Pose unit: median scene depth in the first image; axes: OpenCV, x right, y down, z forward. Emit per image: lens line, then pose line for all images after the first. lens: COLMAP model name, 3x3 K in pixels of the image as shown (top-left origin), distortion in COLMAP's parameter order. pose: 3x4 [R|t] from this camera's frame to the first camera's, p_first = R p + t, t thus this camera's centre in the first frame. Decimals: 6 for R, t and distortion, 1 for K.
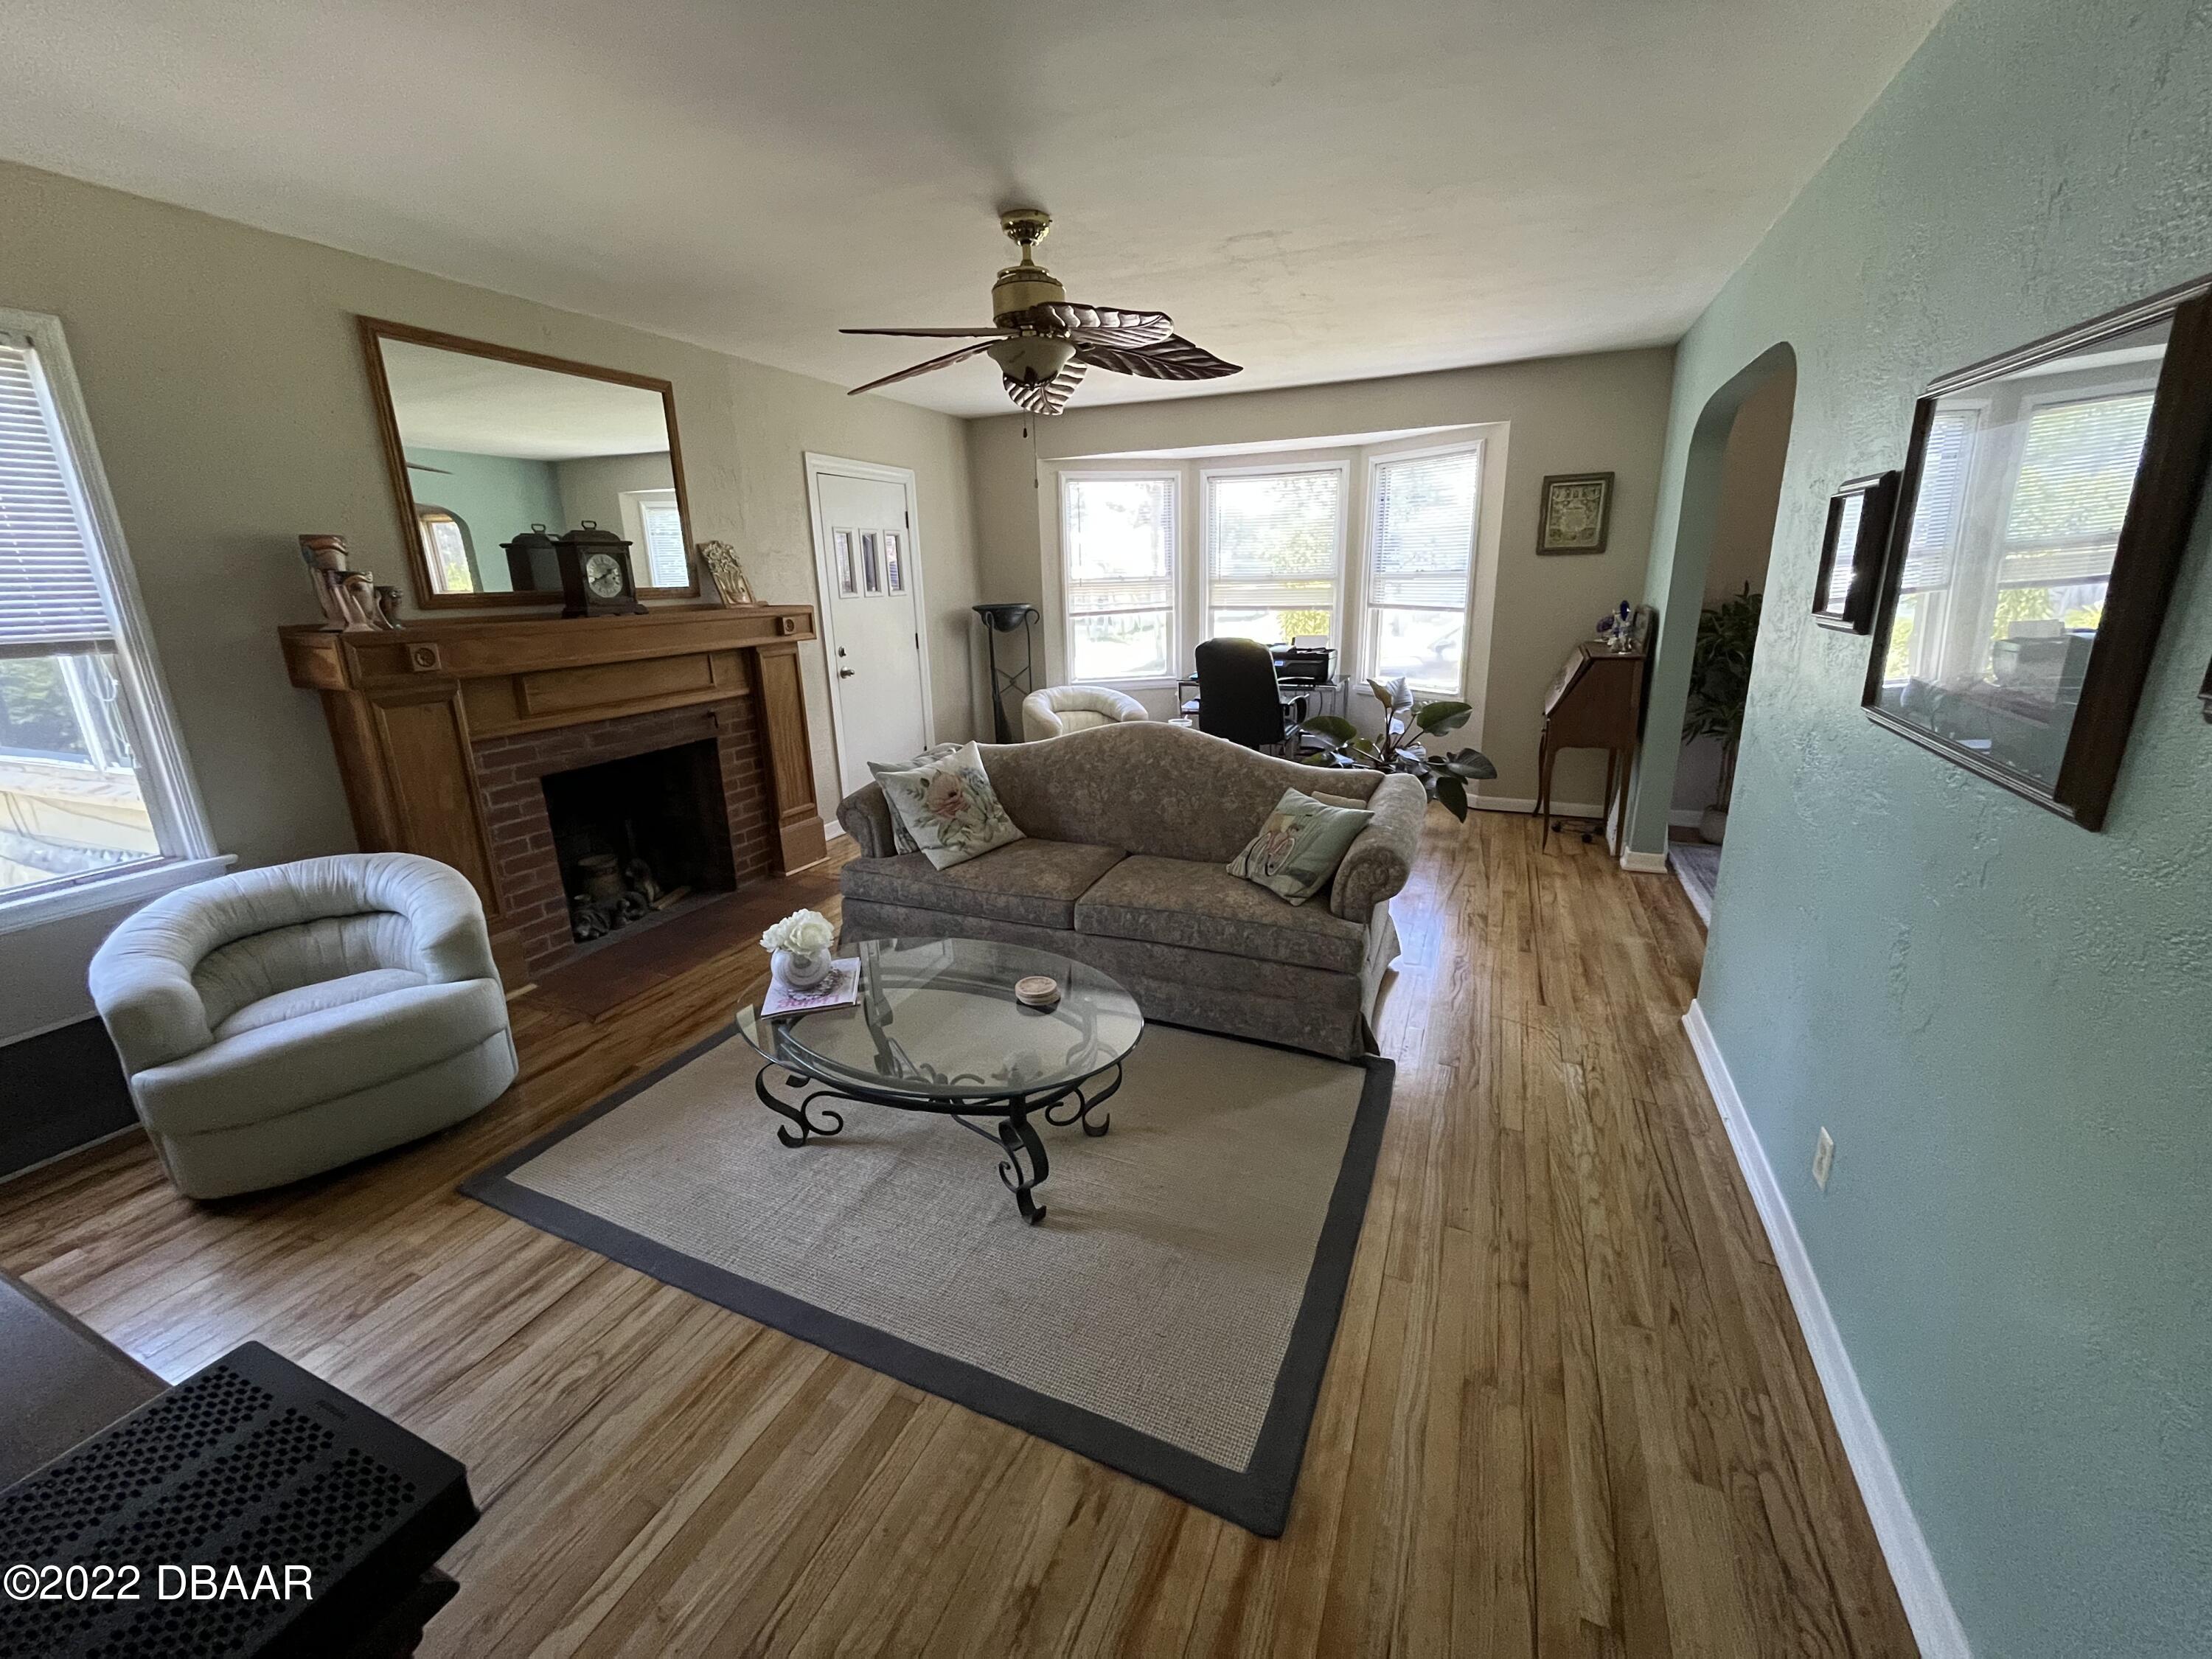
lens RADIAL K [[888.7, 0, 1100.4], [0, 888.7, 823.2], [0, 0, 1]] dist [-0.001373, -0.000839]
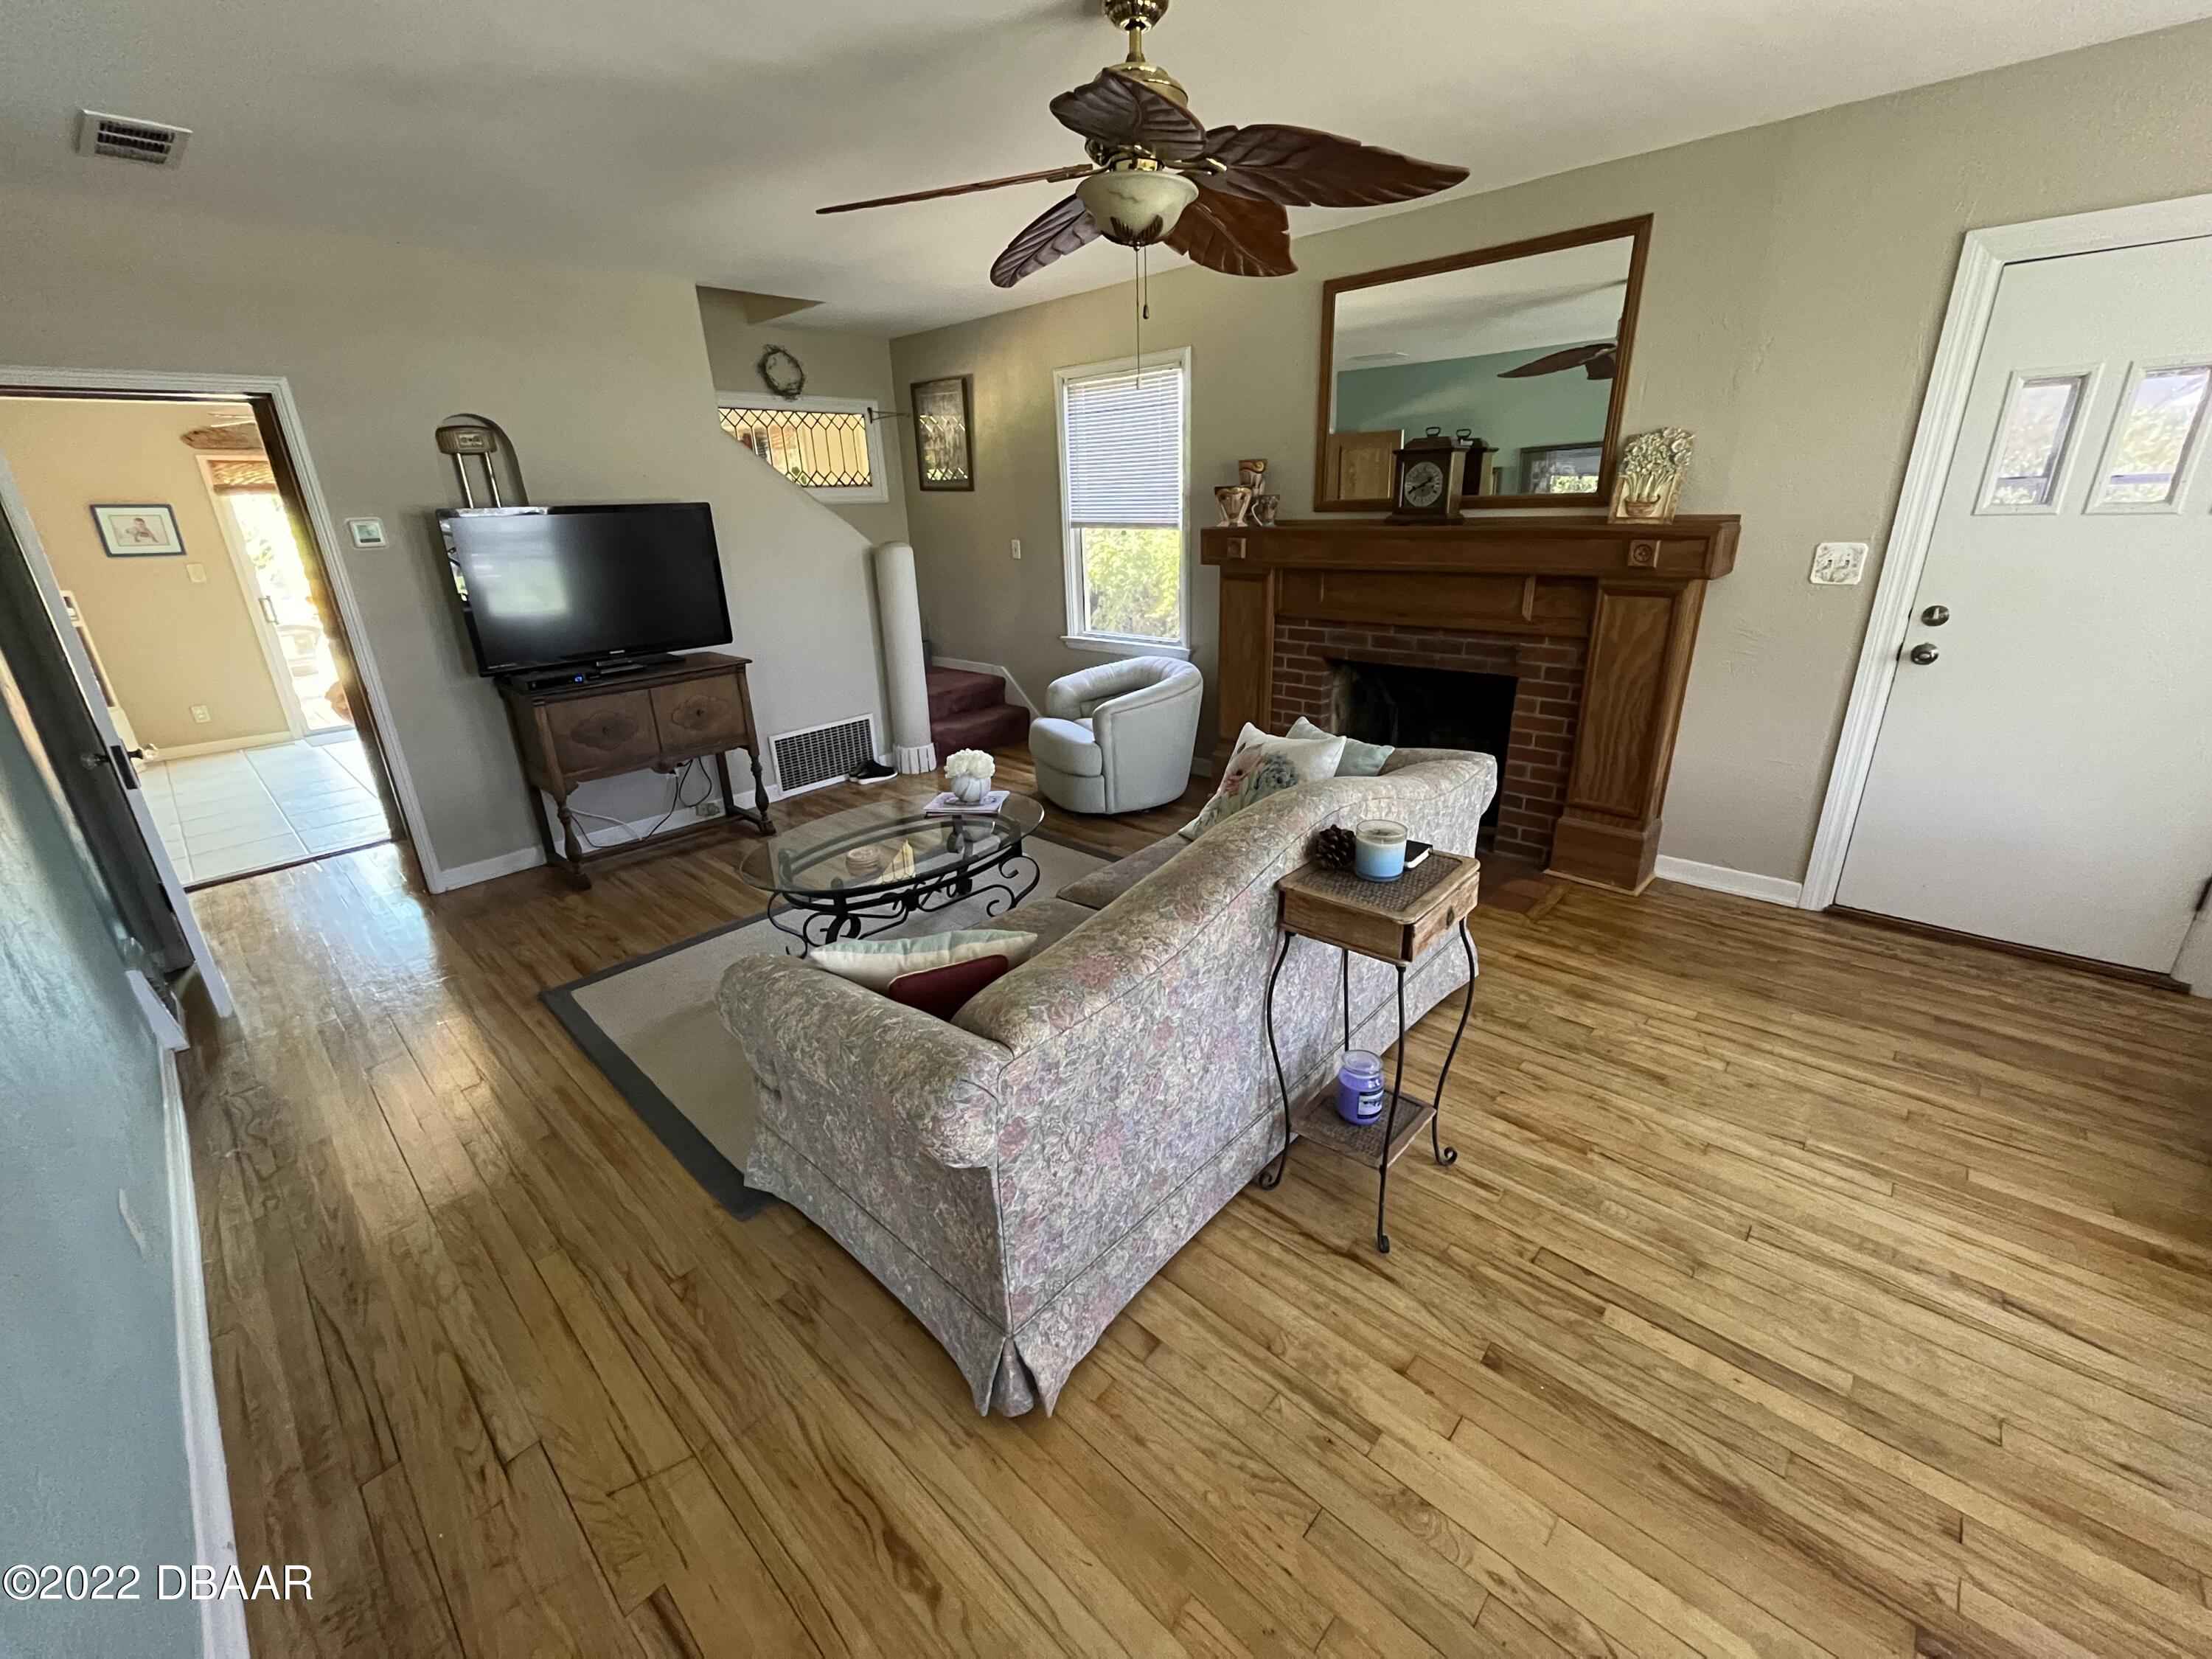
lens RADIAL K [[888.7, 0, 1100.4], [0, 888.7, 823.2], [0, 0, 1]] dist [-0.001373, -0.000839]
pose [[-0.329903, 0.354939, -0.874747, 0.615484], [-0.218533, 0.872740, 0.436542, -0.322315], [0.918372, 0.335177, -0.210353, 1.069730]]
